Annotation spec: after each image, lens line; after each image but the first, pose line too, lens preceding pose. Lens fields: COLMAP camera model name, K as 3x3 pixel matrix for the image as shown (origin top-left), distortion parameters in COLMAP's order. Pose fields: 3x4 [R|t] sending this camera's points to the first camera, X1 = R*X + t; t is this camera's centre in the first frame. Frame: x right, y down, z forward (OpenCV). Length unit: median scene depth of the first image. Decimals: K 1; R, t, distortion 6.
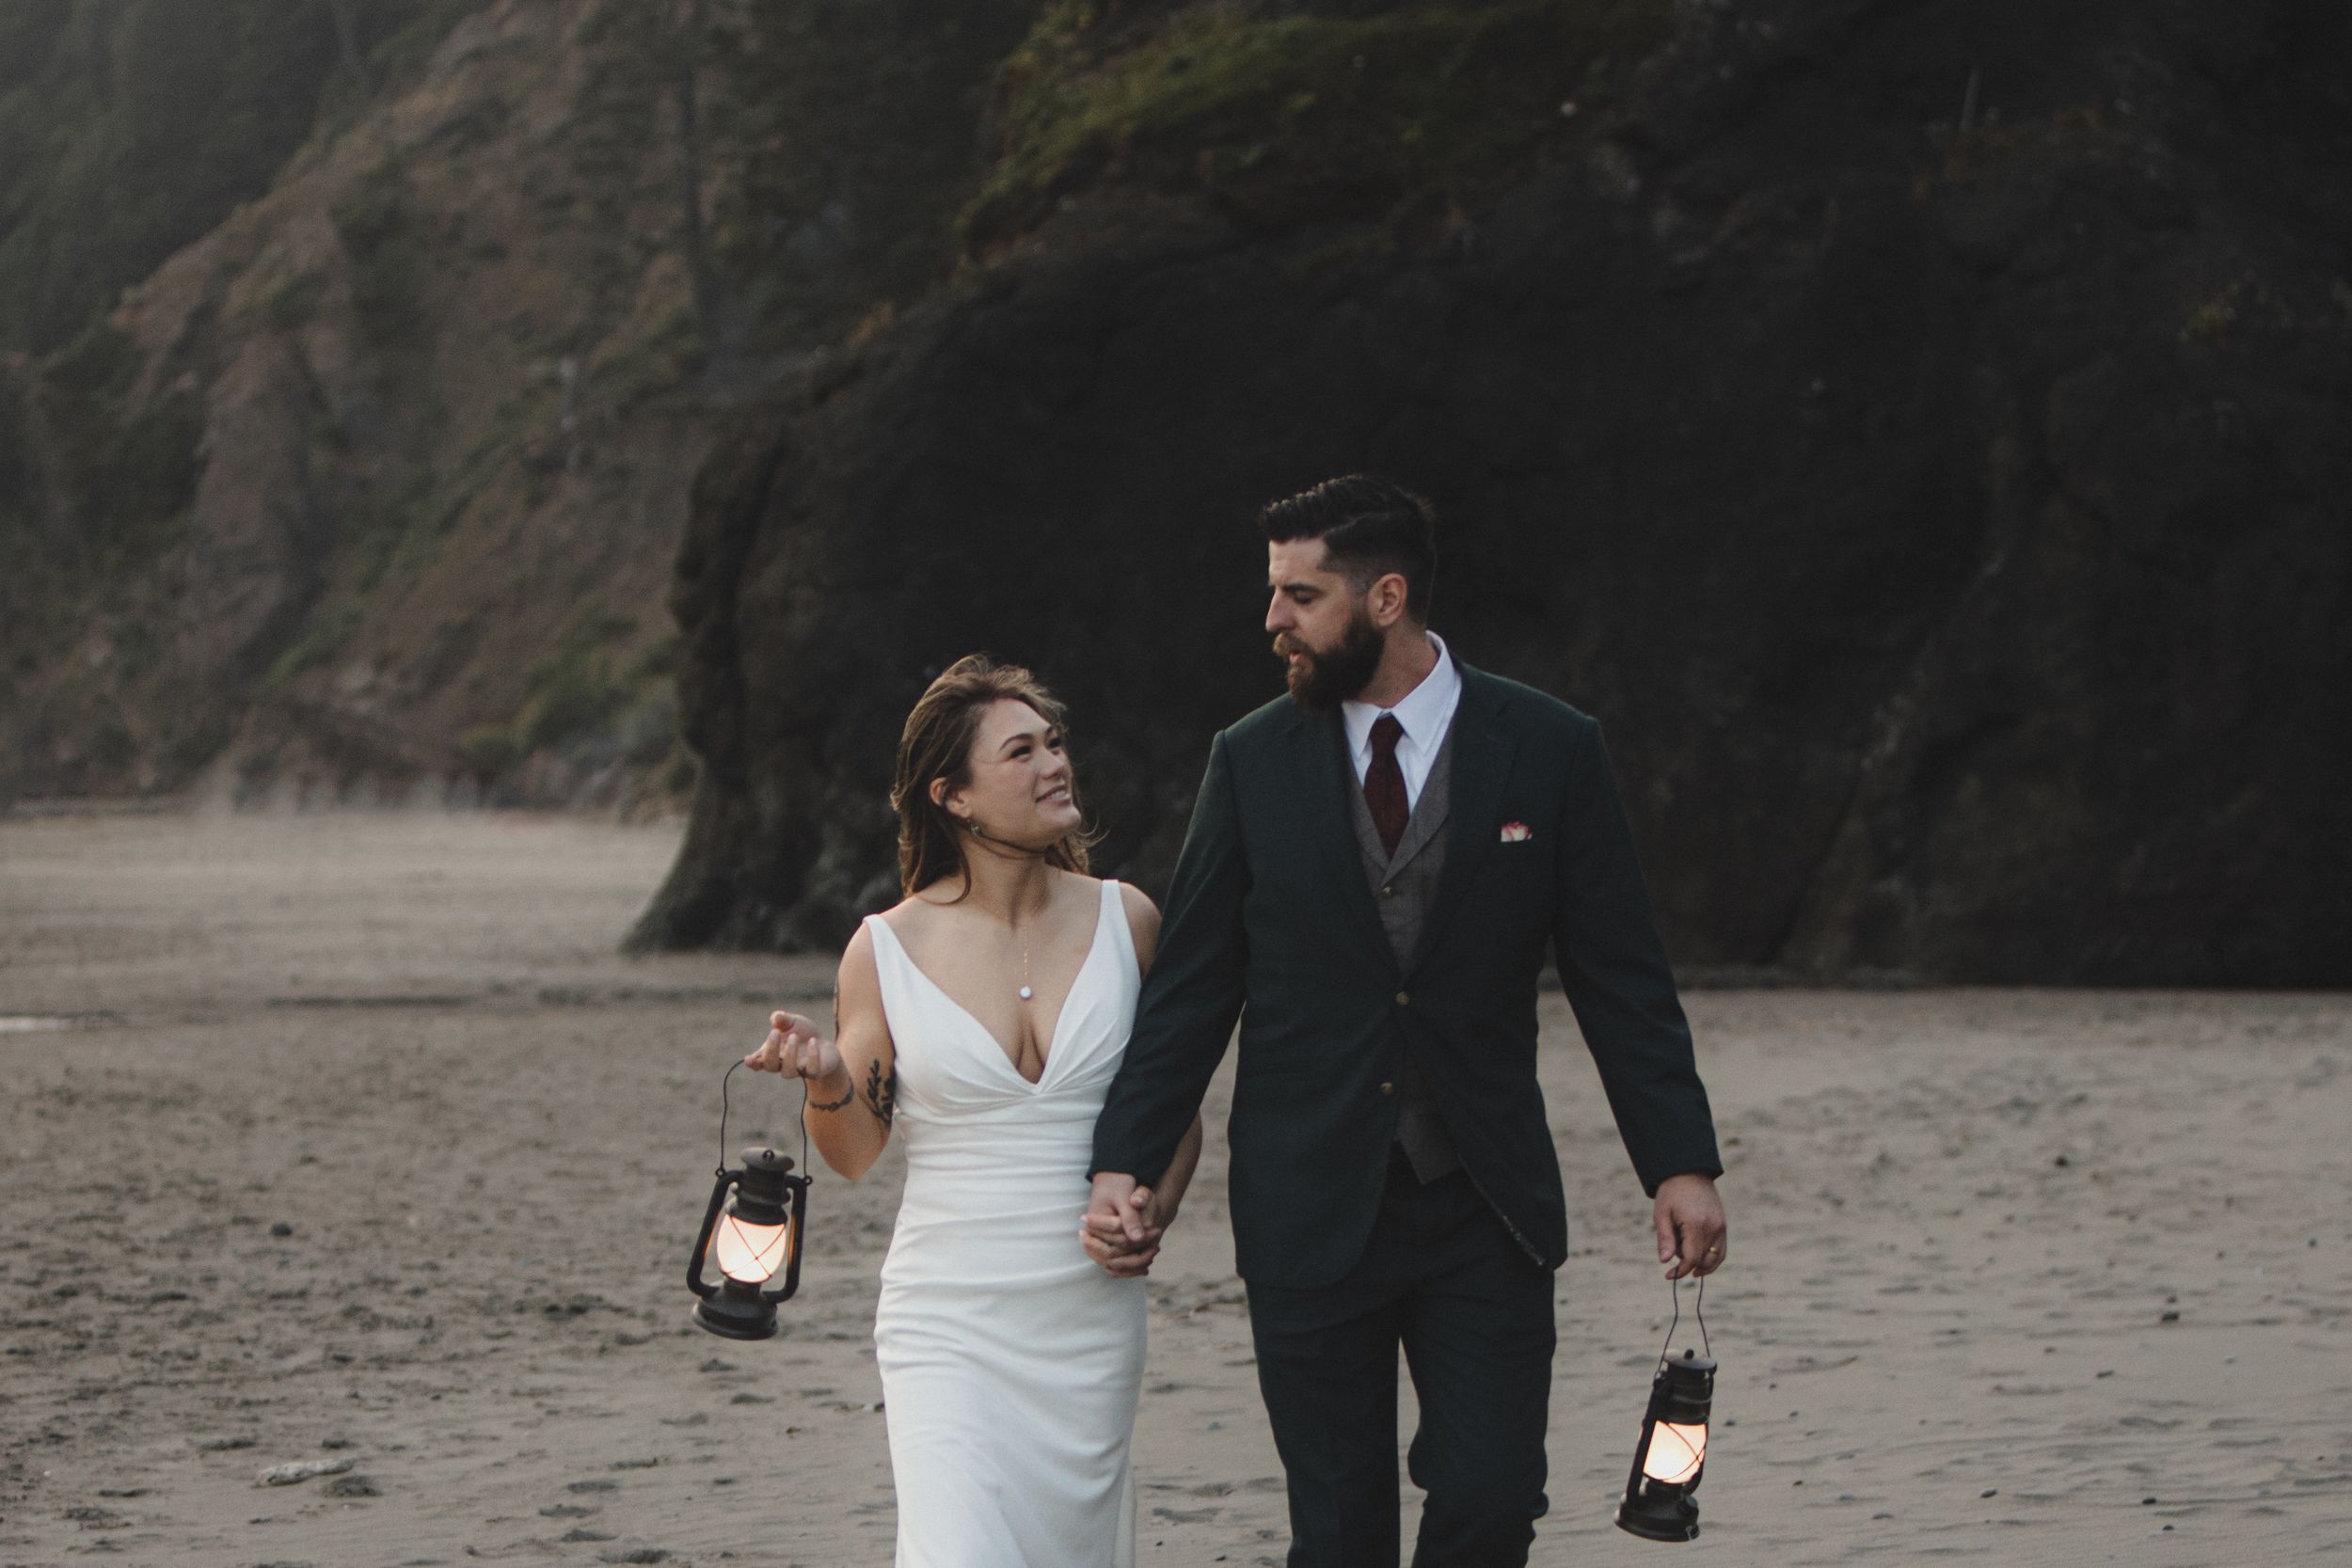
lens RADIAL K [[6157.0, 0, 1131.9], [0, 6157.0, 876.3], [0, 0, 1]] dist [0.045014, 0.000000]
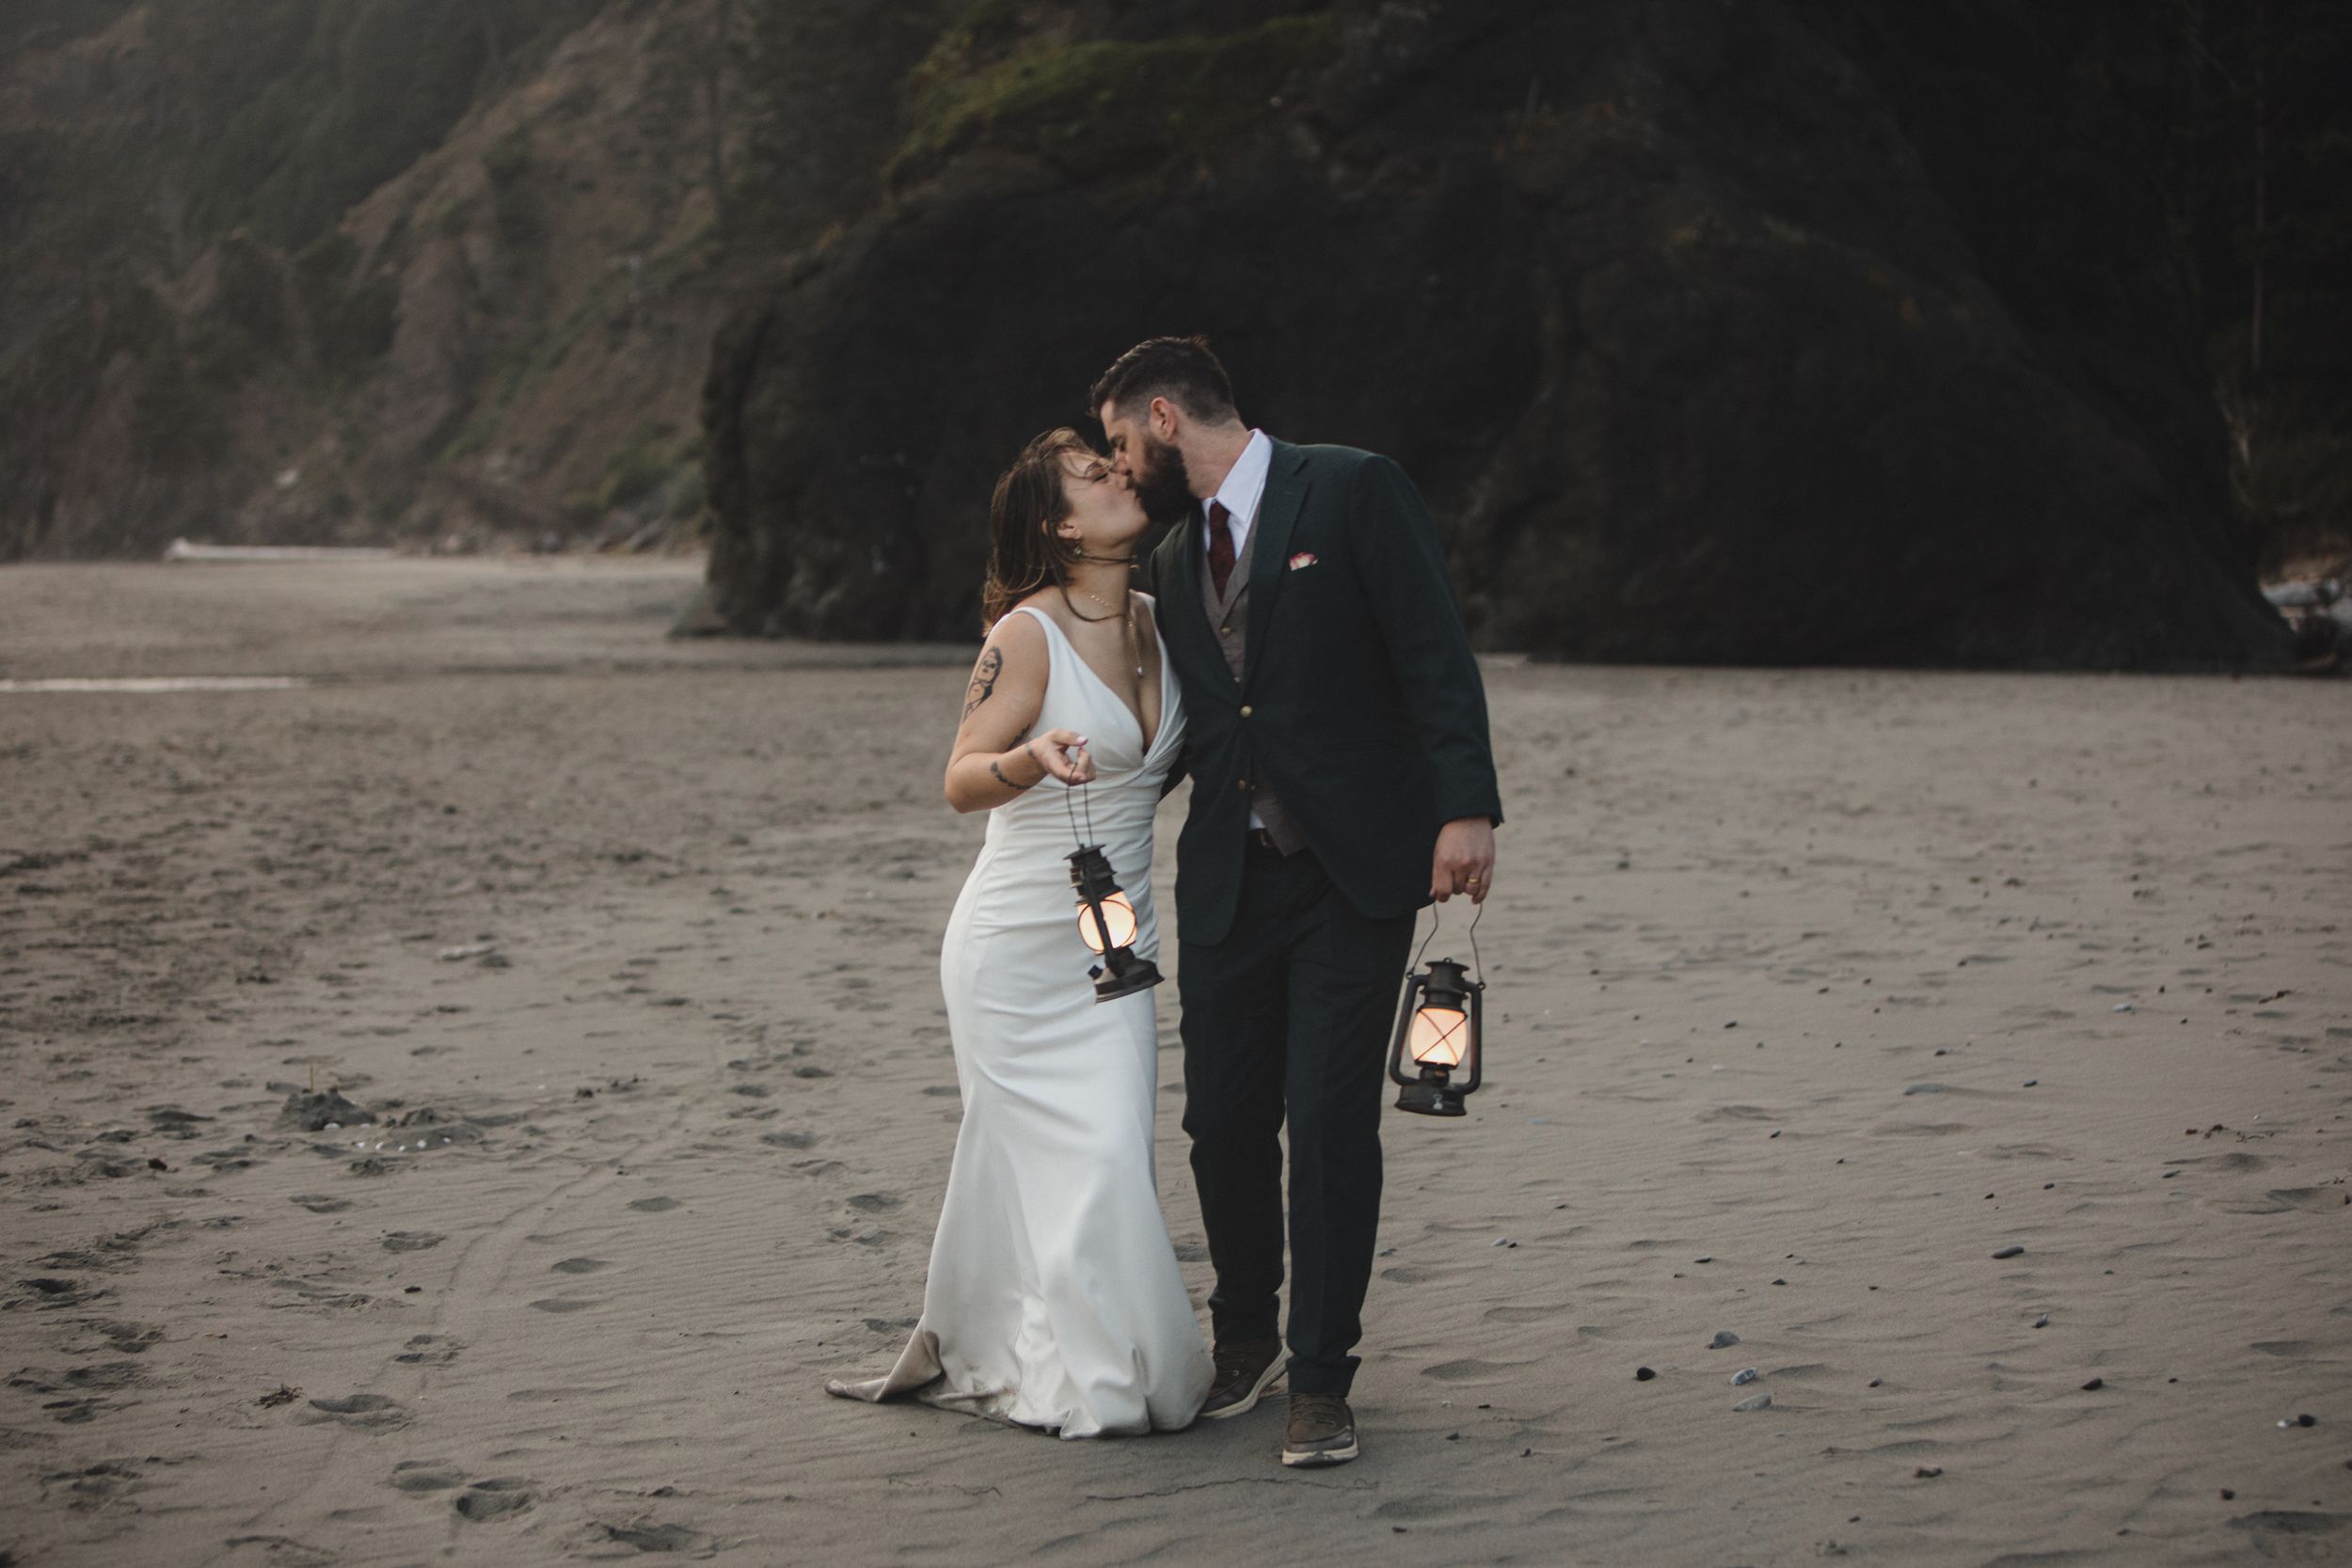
lens RADIAL K [[6157.0, 0, 1193.3], [0, 6157.0, 591.1], [0, 0, 1]] dist [0.045014, 0.000000]
pose [[0.999973, 0.005026, -0.005367, 0.059045], [-0.005071, 0.999951, -0.008536, 0.013039], [0.005324, 0.008563, 0.999949, -0.560840]]
